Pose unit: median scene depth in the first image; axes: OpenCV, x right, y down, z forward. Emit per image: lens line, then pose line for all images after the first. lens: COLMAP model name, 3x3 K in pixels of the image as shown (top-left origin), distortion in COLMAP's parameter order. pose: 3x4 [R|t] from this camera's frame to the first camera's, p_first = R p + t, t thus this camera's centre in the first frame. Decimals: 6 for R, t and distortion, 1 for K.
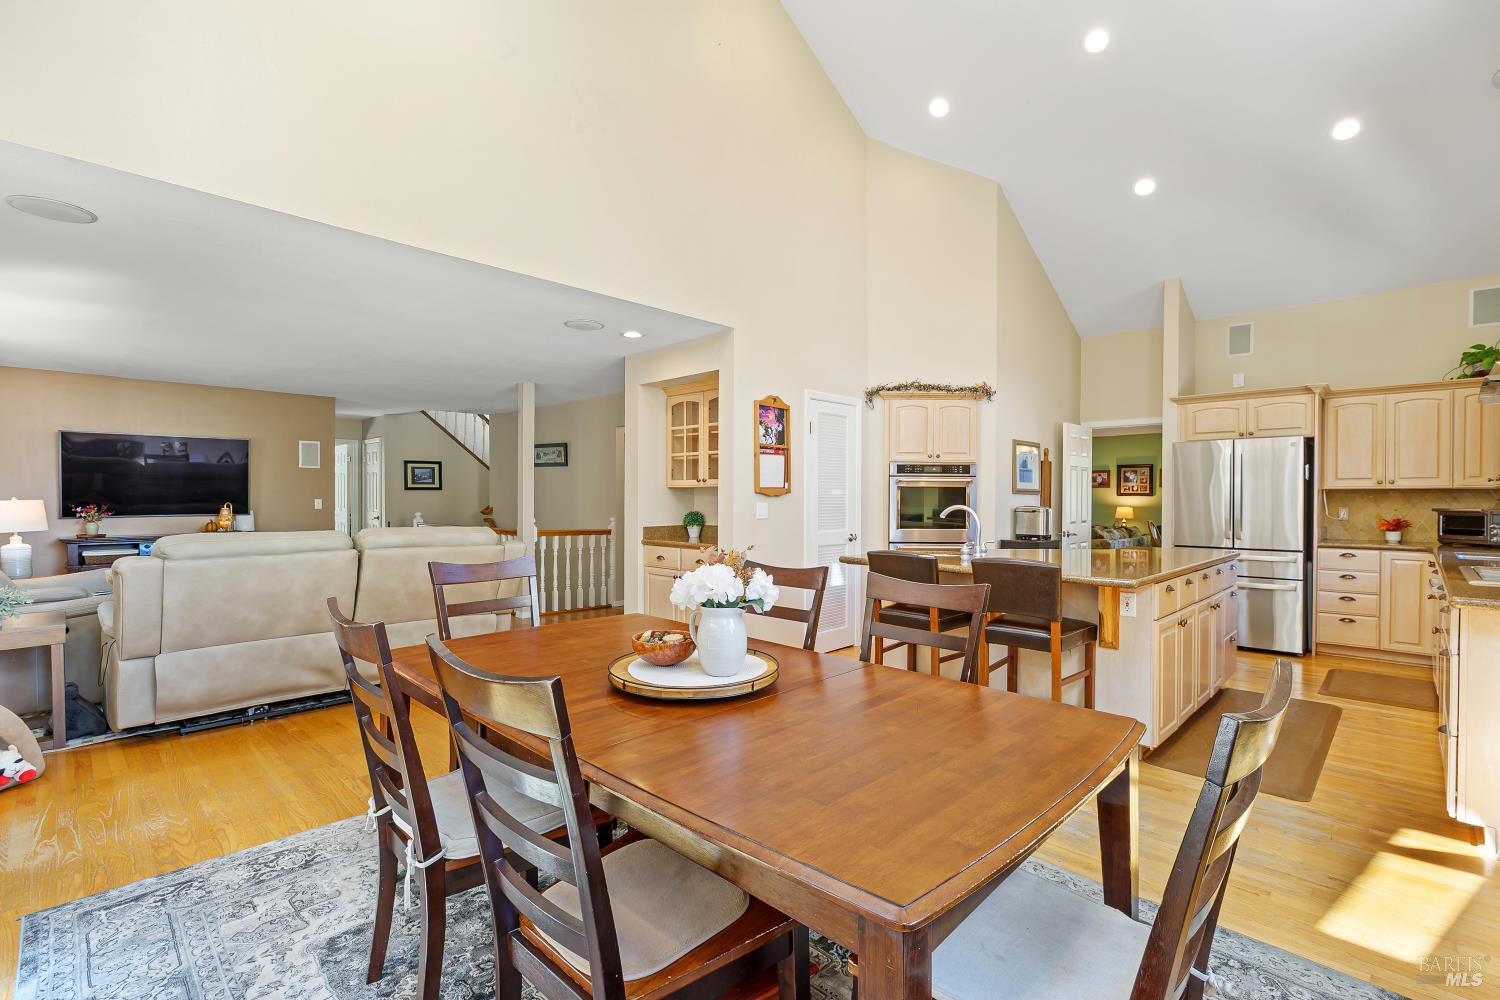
lens RADIAL K [[680.0, 0, 750.7], [0, 680.0, 502.6], [0, 0, 1]] dist [0.000127, 0.000866]
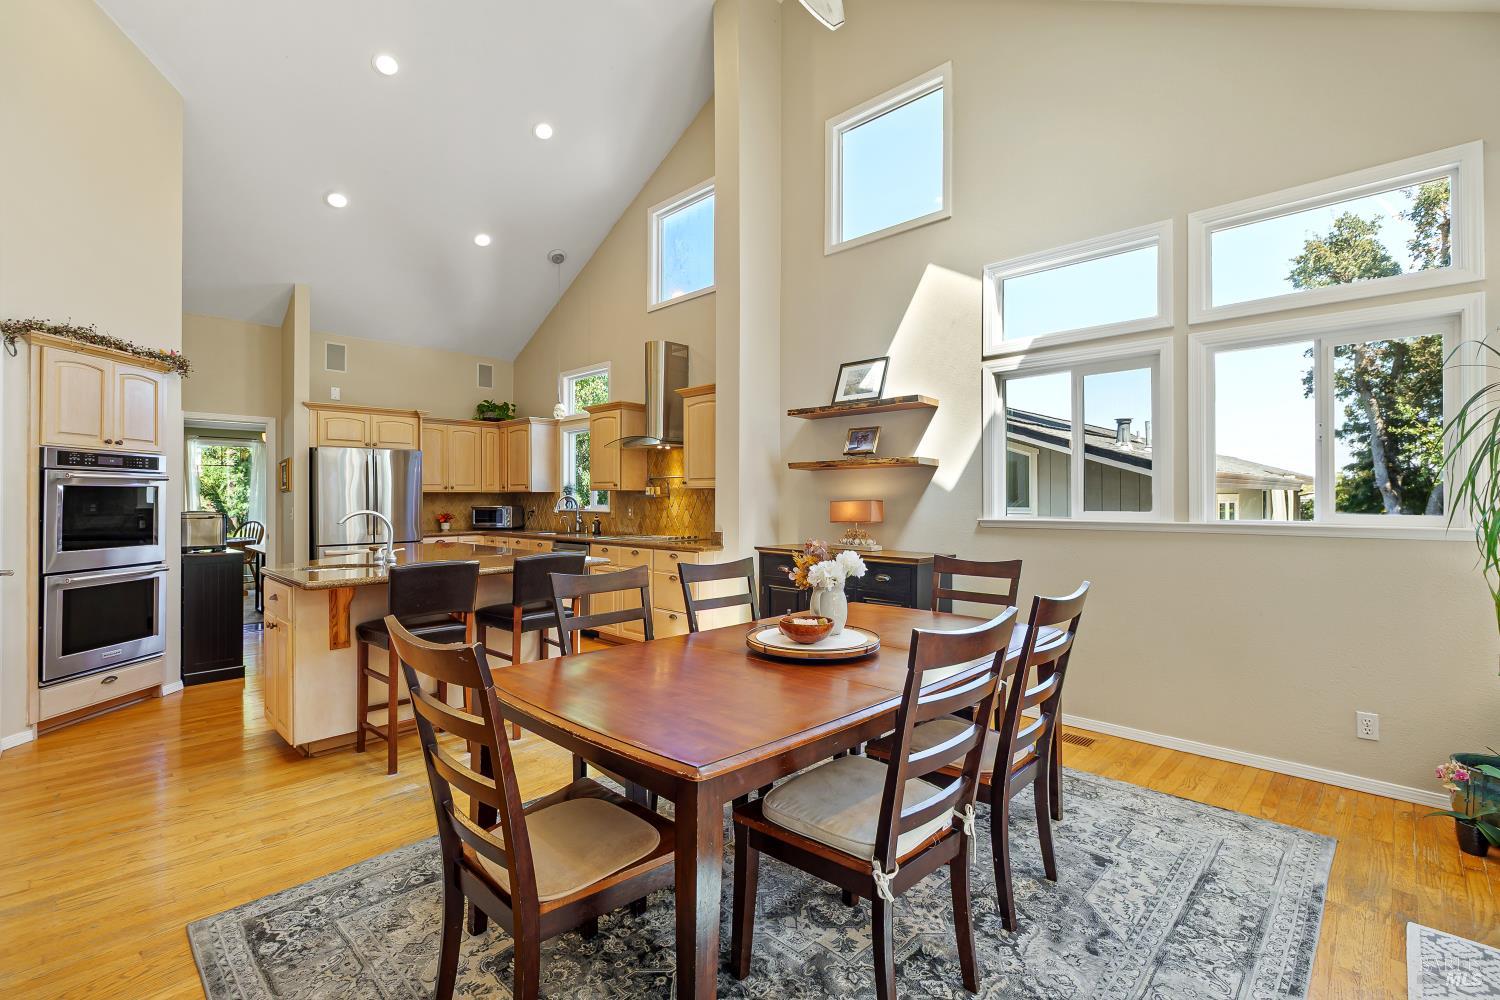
lens RADIAL K [[671.9, 0, 757.8], [0, 671.9, 488.2], [0, 0, 1]] dist [0.002419, -0.000321]
pose [[-0.007533, 0.010044, 0.999921, -0.435220], [0.010887, 0.999891, -0.009962, -0.007803], [-0.999912, 0.010811, -0.007641, 0.363096]]
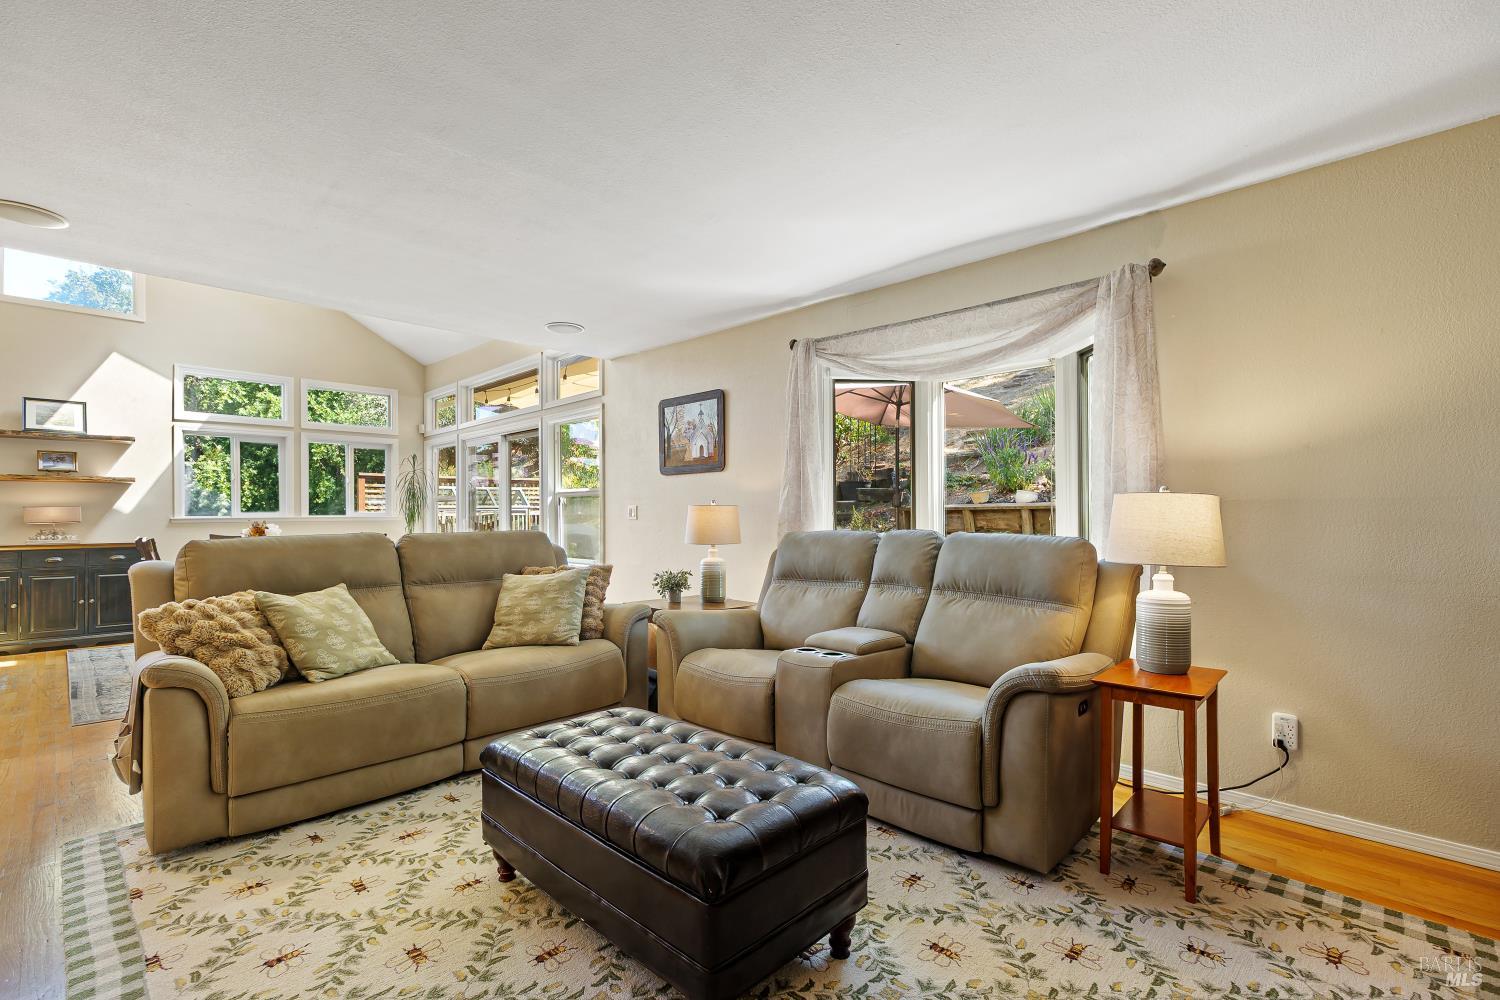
lens RADIAL K [[681.2, 0, 754.1], [0, 681.2, 508.0], [0, 0, 1]] dist [0.001562, 0.000077]
pose [[-0.999992, 0.003974, 0.000130, -0.736420], [0.003973, 0.999991, -0.001321, 0.008935], [-0.000135, -0.001320, -0.999999, 1.315653]]
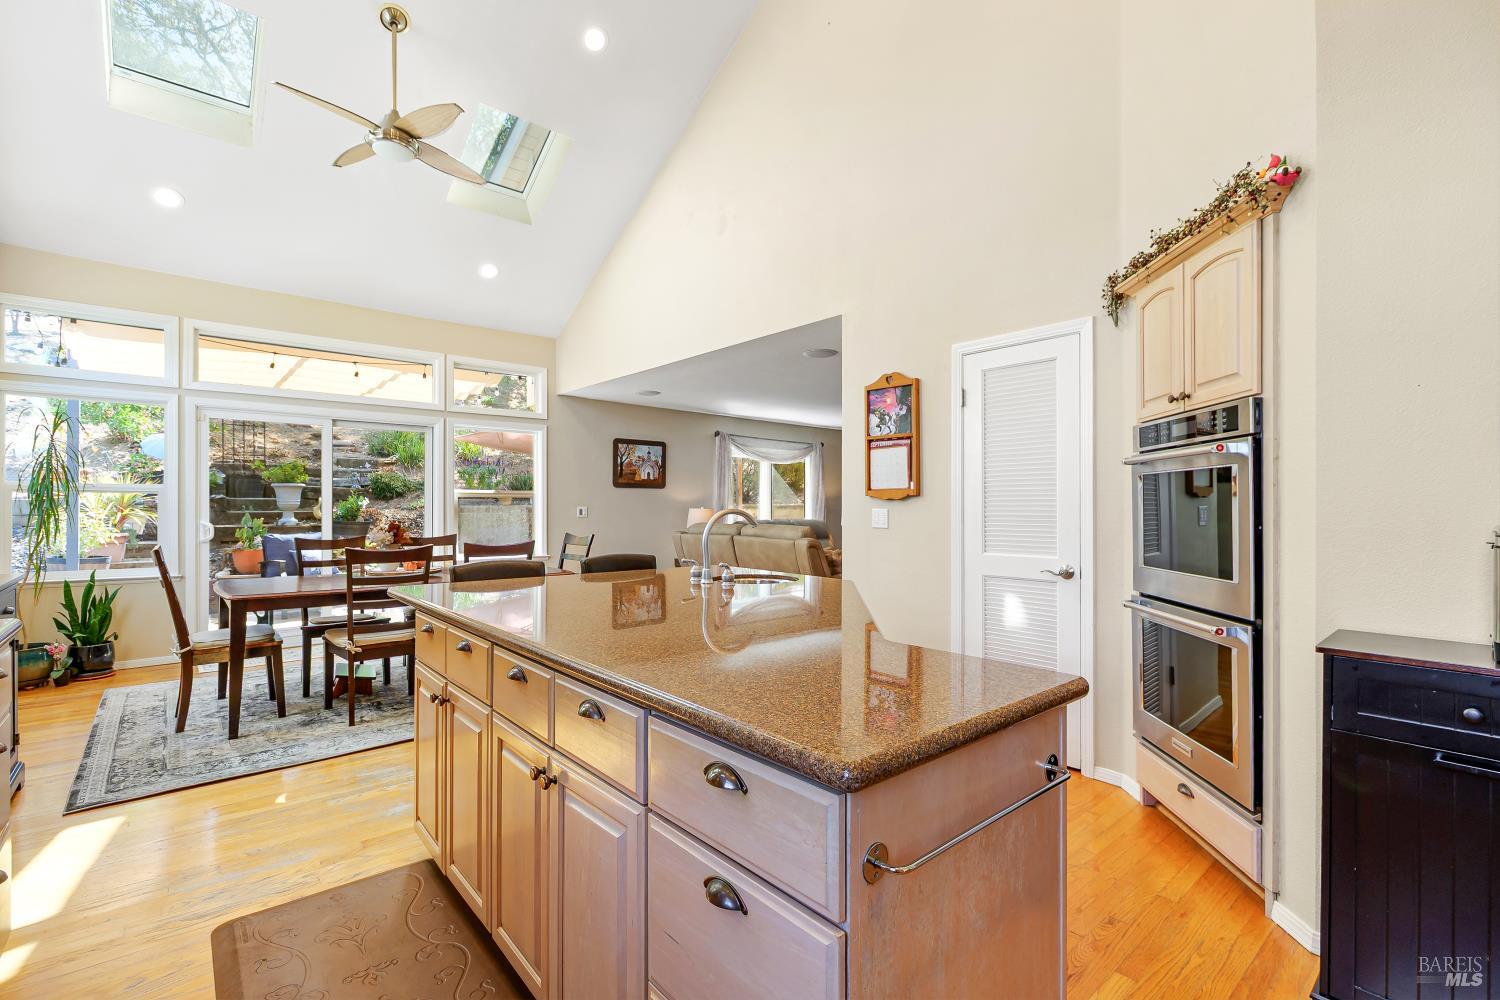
lens RADIAL K [[678.7, 0, 763.9], [0, 678.7, 502.6], [0, 0, 1]] dist [-0.000060, 0.000263]
pose [[-0.079713, -0.009990, -0.996768, 0.733698], [-0.011129, 0.999896, -0.009132, 0.002409], [0.996756, 0.010365, -0.079816, 0.808809]]
